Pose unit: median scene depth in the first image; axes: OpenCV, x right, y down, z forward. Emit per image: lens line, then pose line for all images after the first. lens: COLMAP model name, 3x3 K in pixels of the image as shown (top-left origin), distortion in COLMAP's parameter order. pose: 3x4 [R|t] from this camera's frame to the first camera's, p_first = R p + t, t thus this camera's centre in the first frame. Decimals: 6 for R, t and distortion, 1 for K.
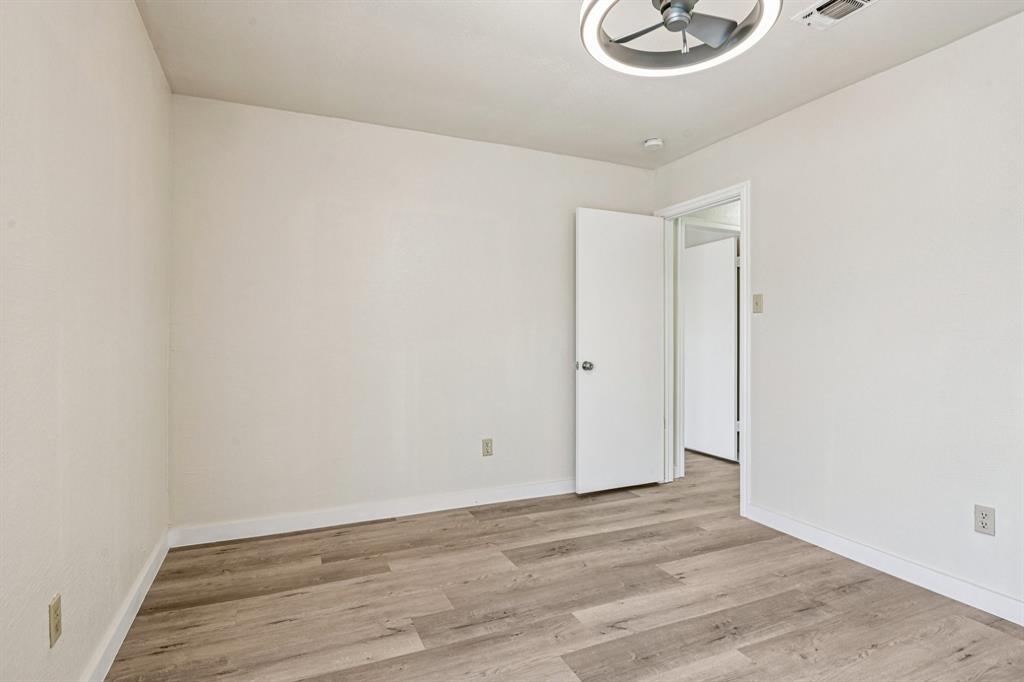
lens RADIAL K [[526.3, 0, 516.4], [0, 526.3, 343.3], [0, 0, 1]] dist [-0.006870, -0.012444]
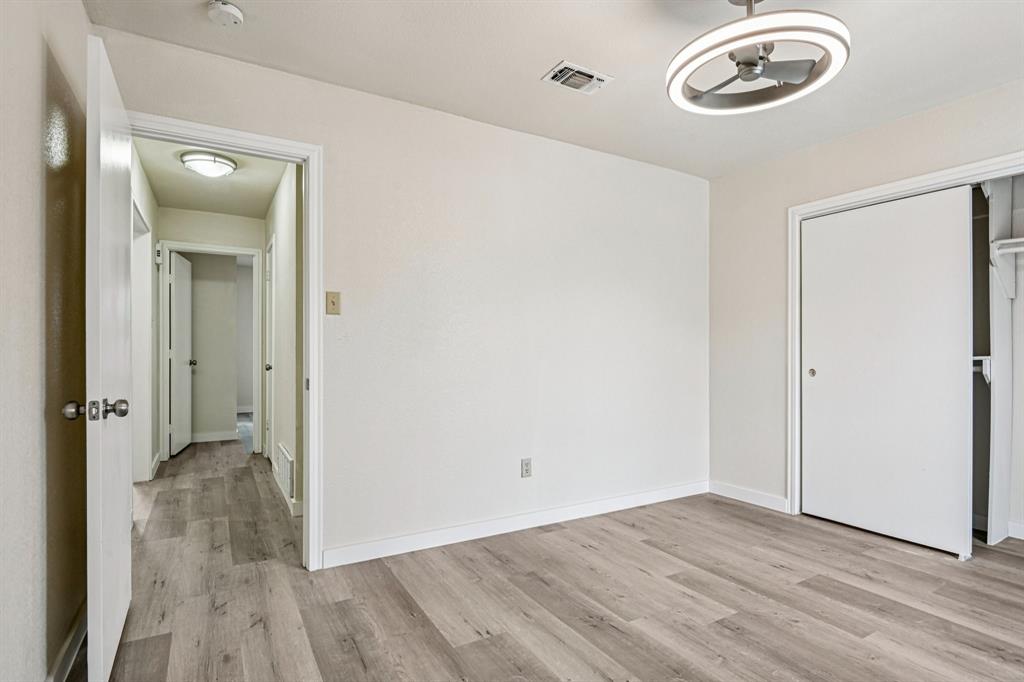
lens RADIAL K [[526.3, 0, 516.4], [0, 526.3, 343.3], [0, 0, 1]] dist [-0.006870, -0.012444]
pose [[-0.108170, 0.000435, 0.994132, -0.455564], [0.013339, 0.999911, 0.001014, -0.010795], [-0.994043, 0.013370, -0.108167, 0.917293]]
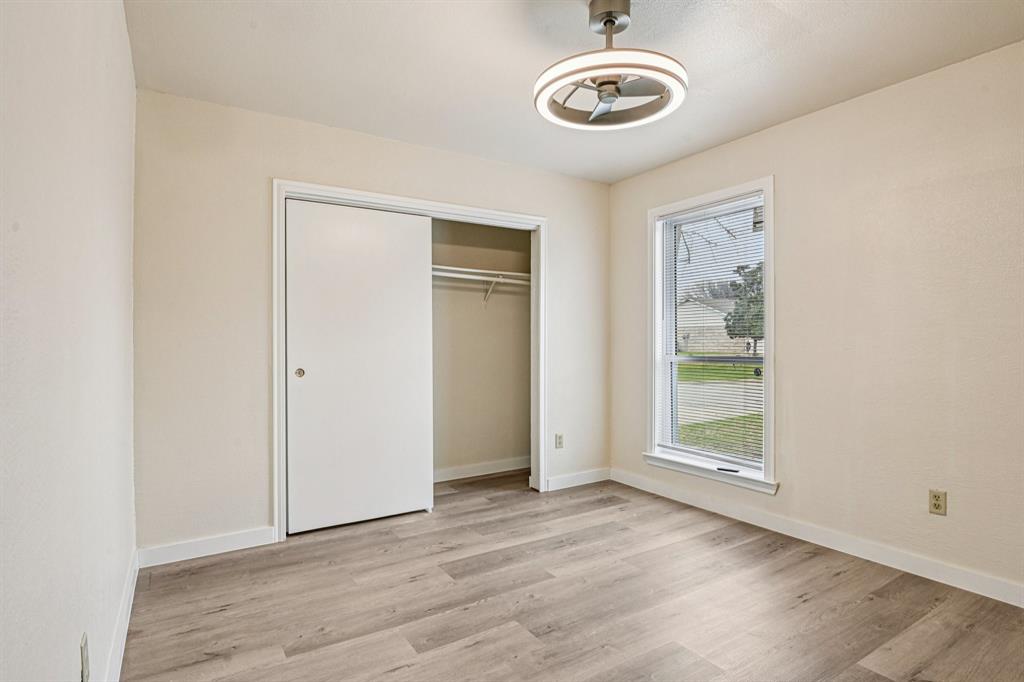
lens RADIAL K [[527.3, 0, 520.5], [0, 527.3, 344.1], [0, 0, 1]] dist [-0.001482, -0.022251]
pose [[-0.989082, -0.005617, -0.147261, 0.401124], [-0.008311, 0.999809, 0.017684, -0.015936], [0.147133, 0.018715, -0.988940, 1.255494]]
